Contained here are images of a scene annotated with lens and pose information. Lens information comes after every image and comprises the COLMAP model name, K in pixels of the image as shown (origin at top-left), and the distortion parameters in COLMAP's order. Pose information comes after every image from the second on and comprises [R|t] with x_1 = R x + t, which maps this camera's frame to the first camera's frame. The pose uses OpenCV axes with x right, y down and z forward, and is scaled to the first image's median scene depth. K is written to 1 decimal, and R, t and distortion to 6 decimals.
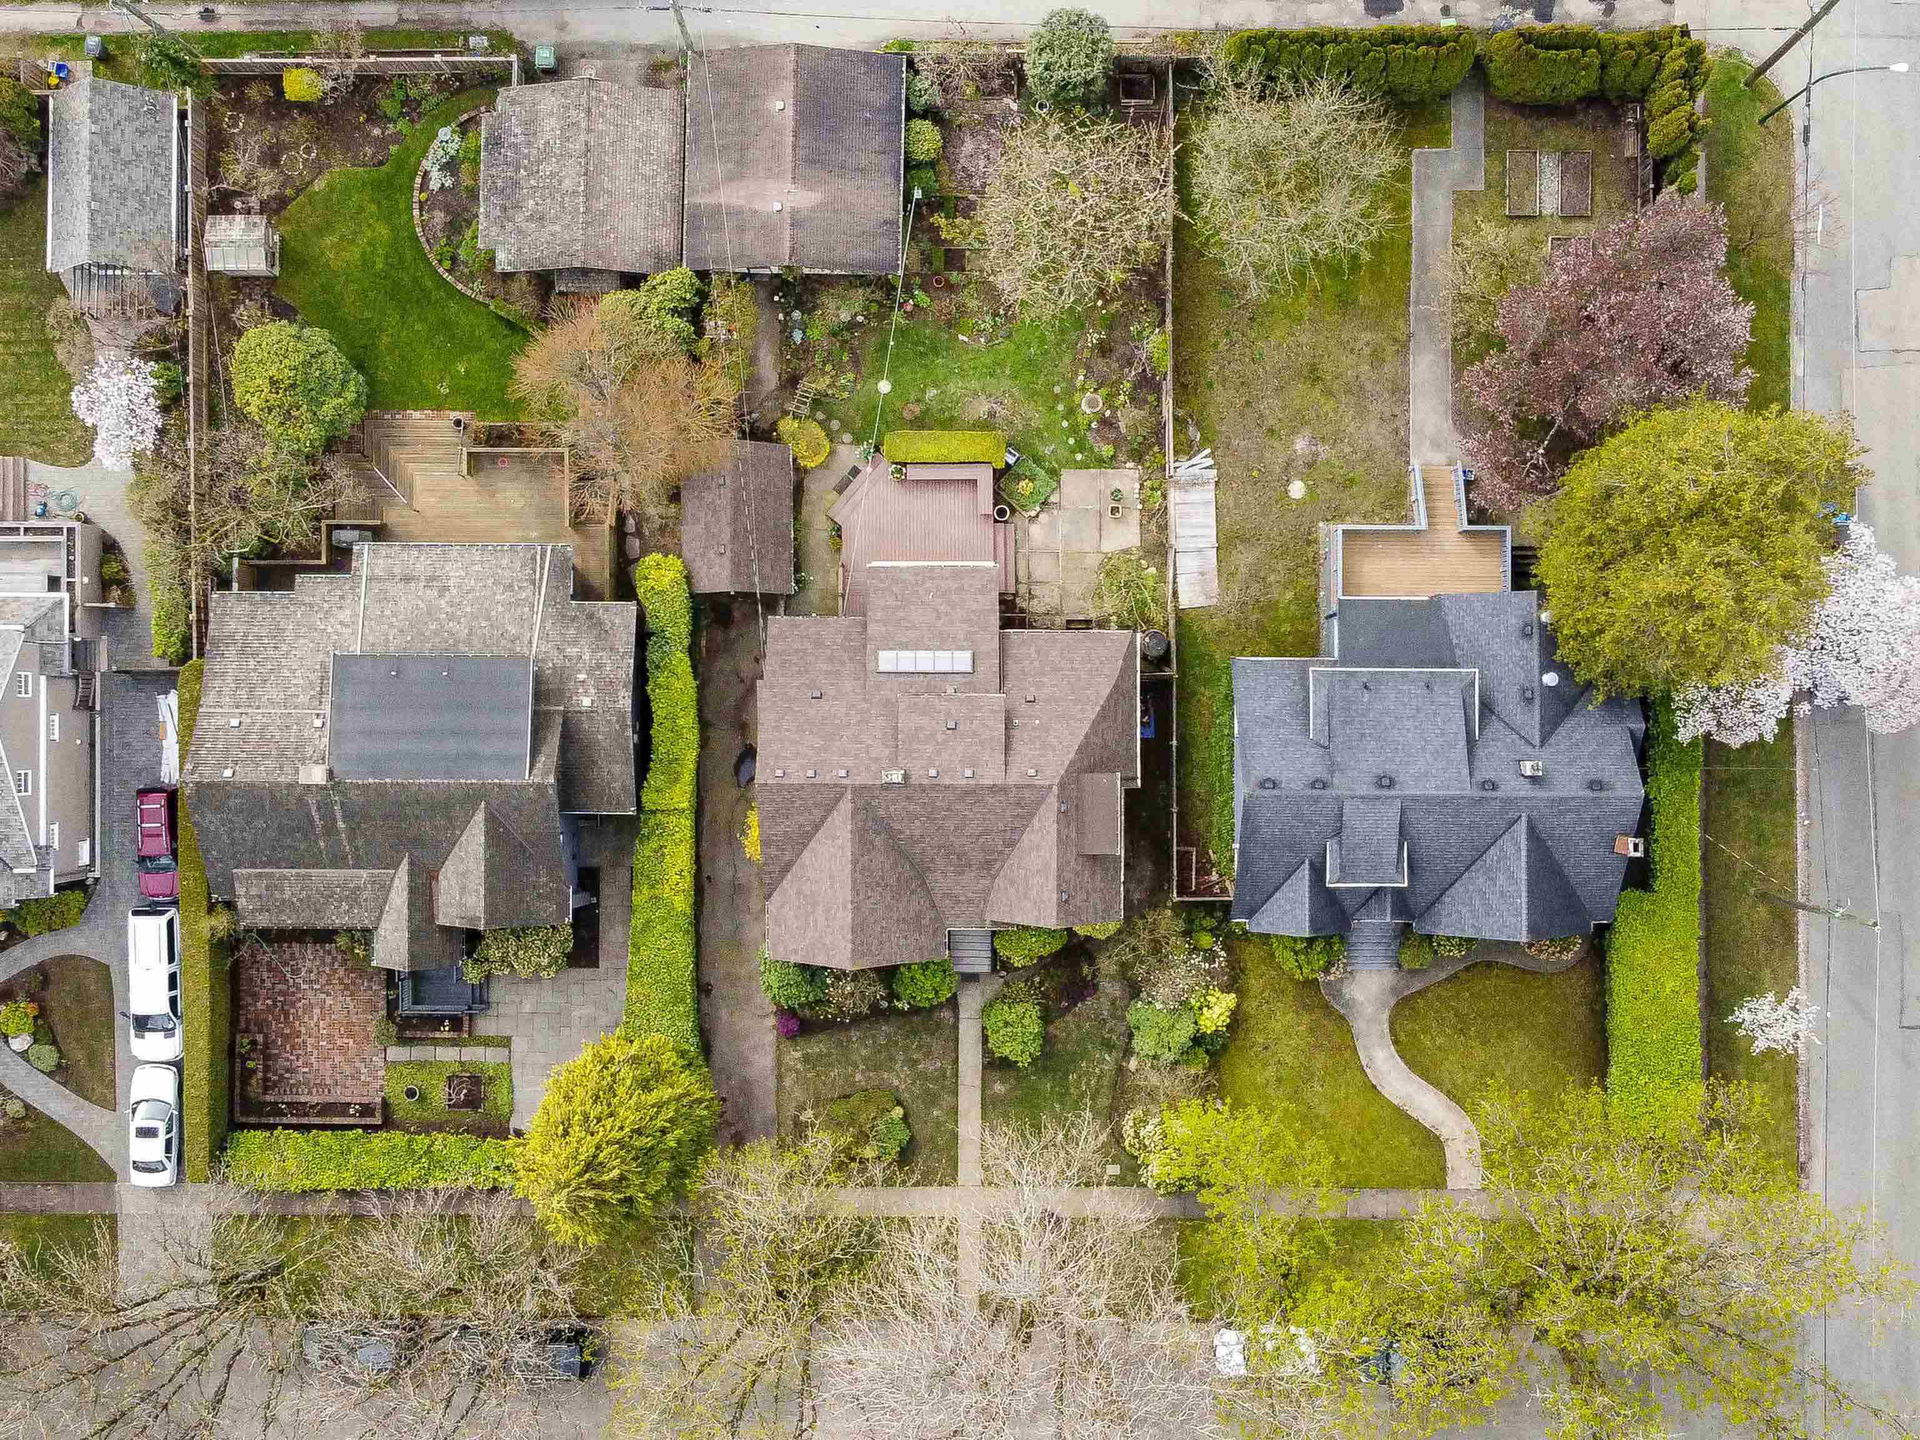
lens RADIAL K [[2228.0, 0, 960.0], [0, 2228.0, 720.0], [0, 0, 1]] dist [0.009004, -0.011703]
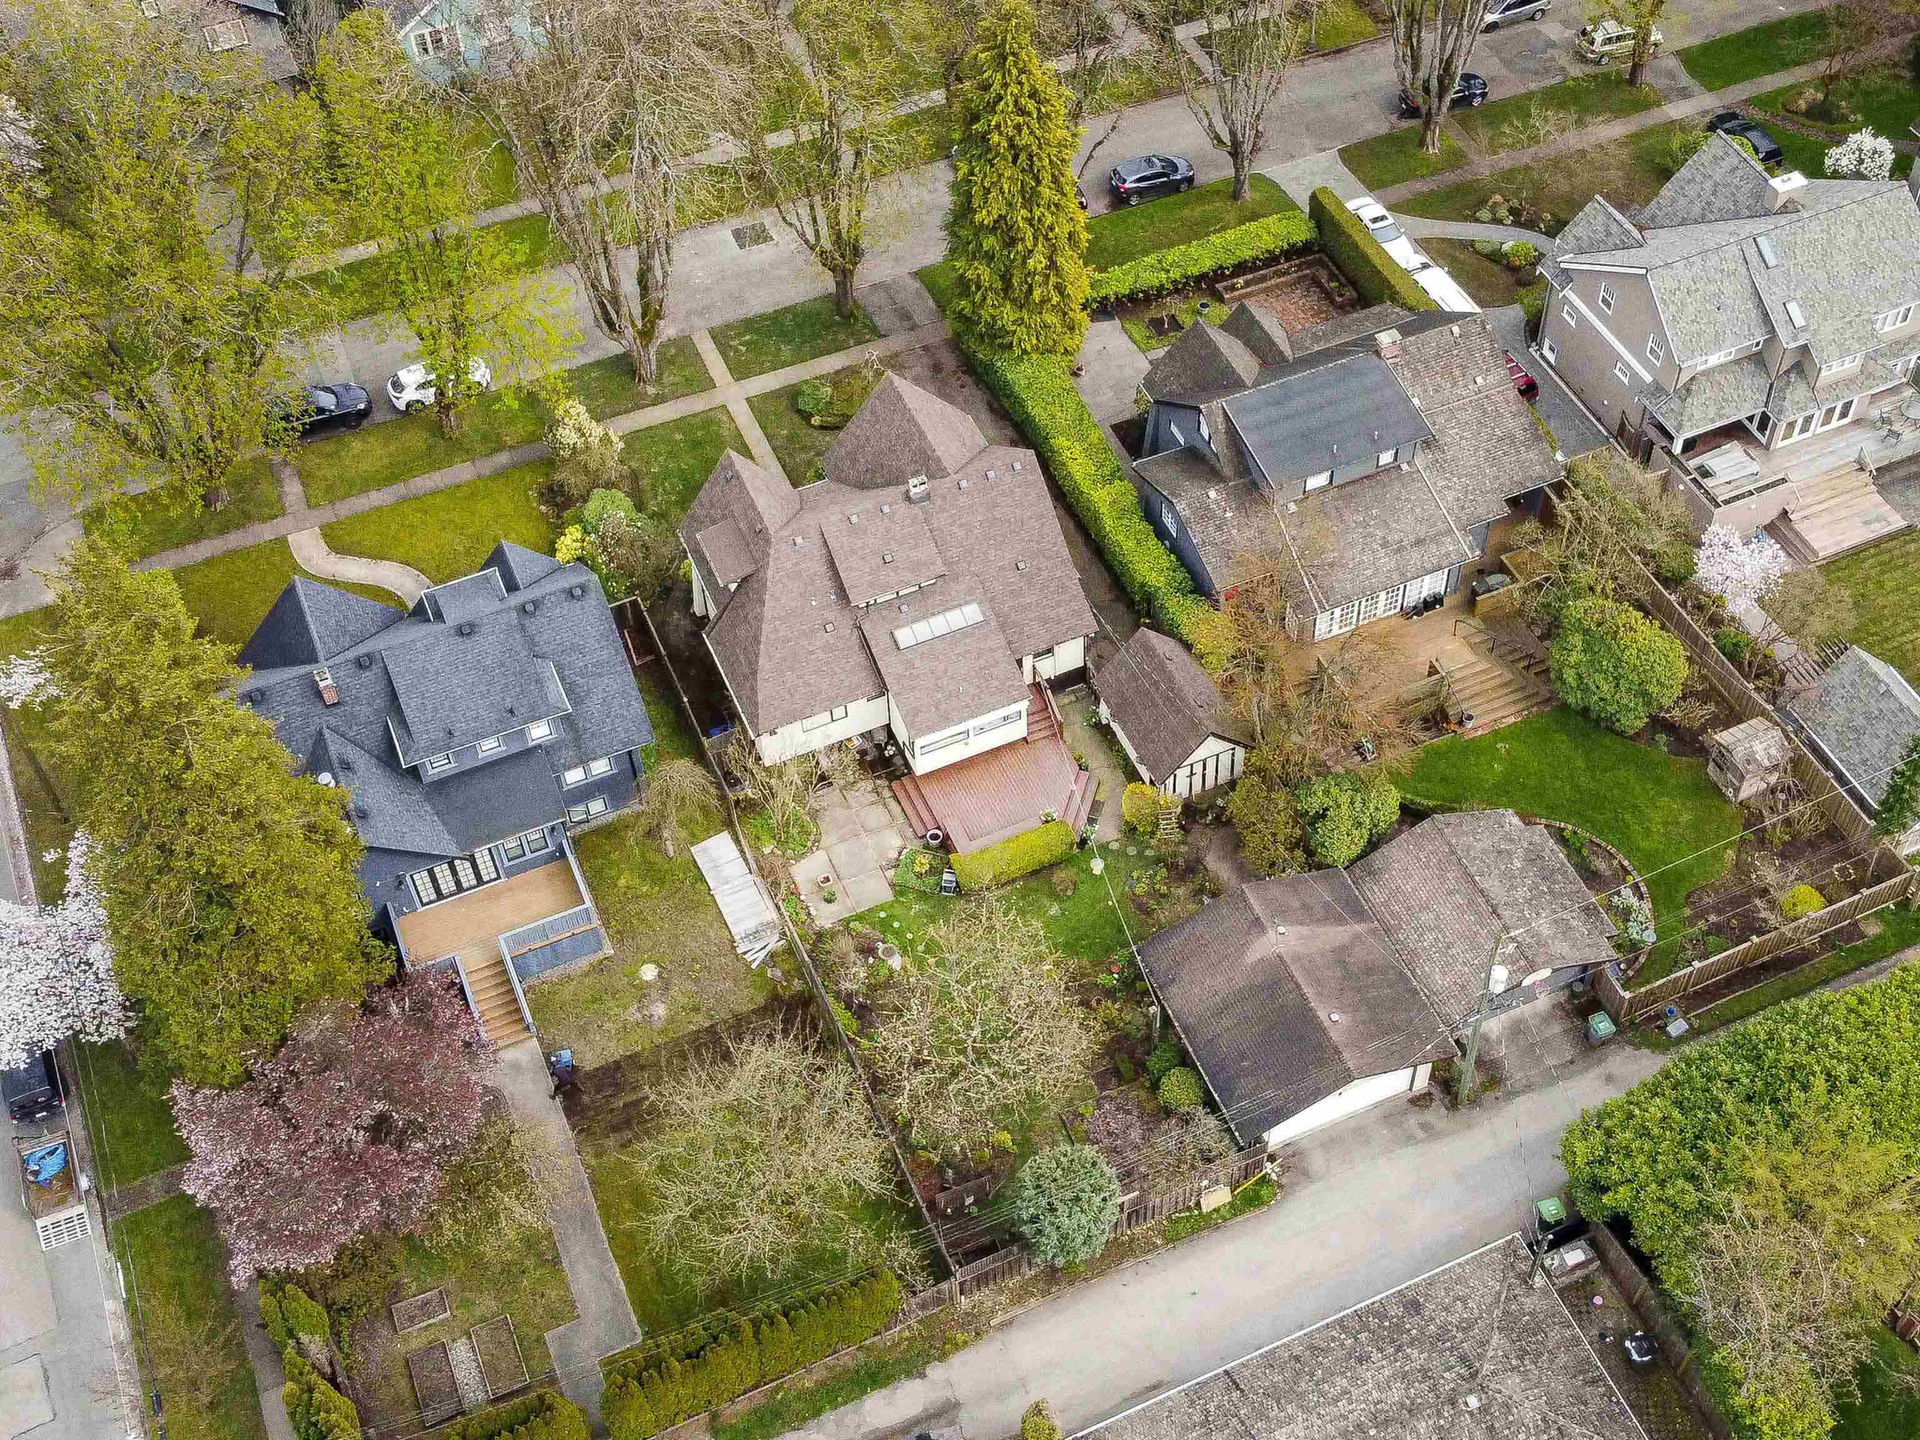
lens RADIAL K [[2255.1, 0, 1098.7], [0, 2255.1, 646.4], [0, 0, 1]] dist [0.015940, -0.000855]
pose [[-0.904961, 0.328141, -0.270867, 0.191552], [-0.425214, -0.674355, 0.603688, -0.655575], [0.015434, 0.661490, 0.749795, 0.215266]]
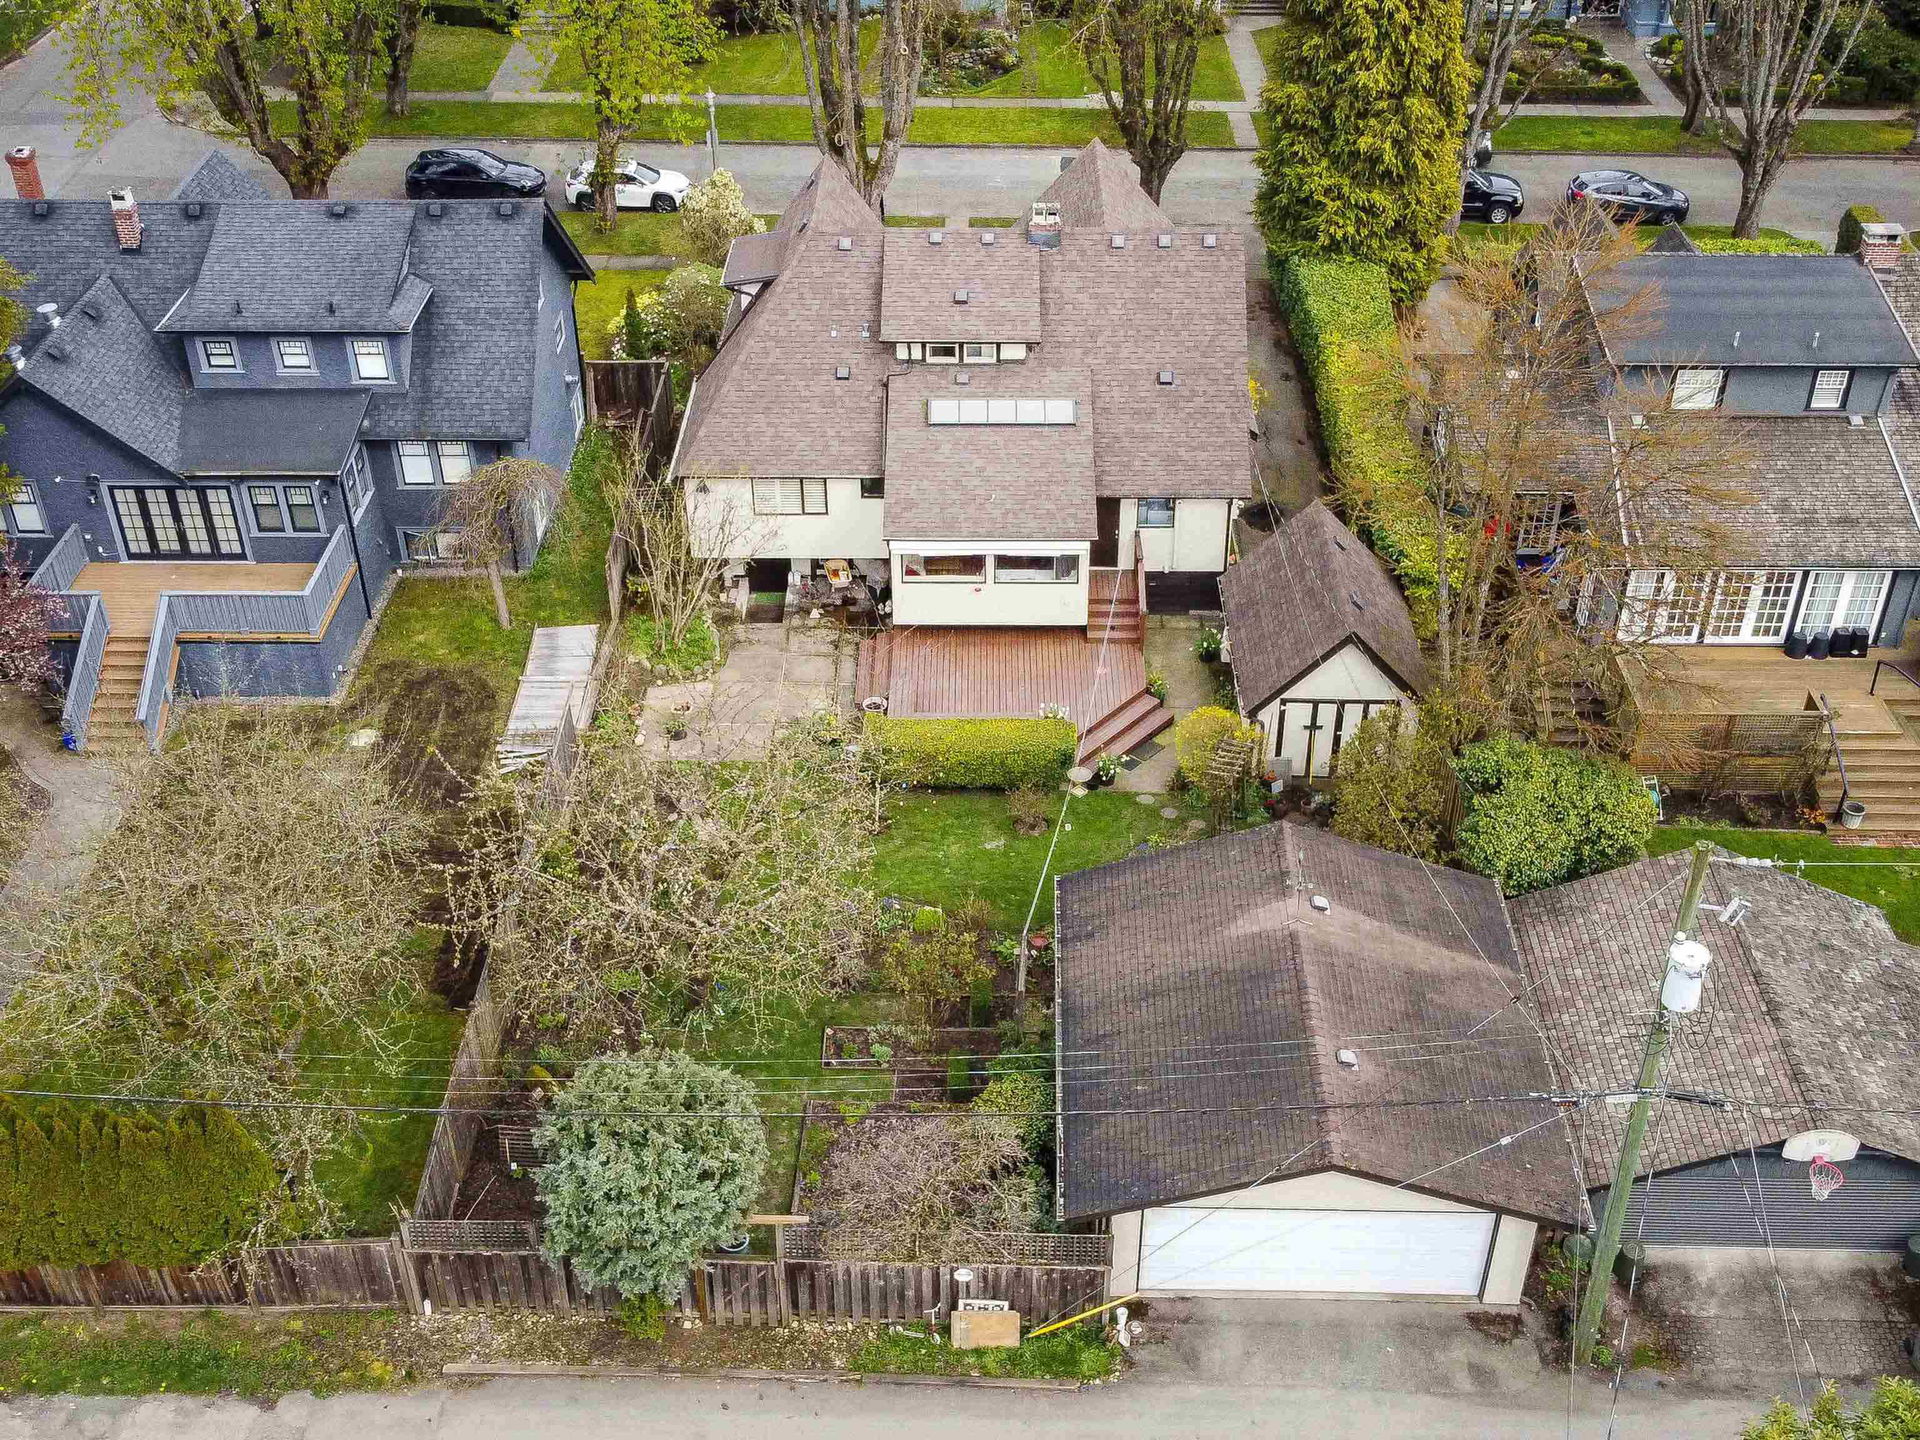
lens RADIAL K [[2077.9, 0, 980.3], [0, 2077.9, 748.6], [0, 0, 1]] dist [0.000610, 0.002205]
pose [[-0.999898, 0.003418, 0.013835, -0.016604], [0.009391, -0.572135, 0.820106, -0.547697], [0.010719, 0.820153, 0.572044, 0.695395]]
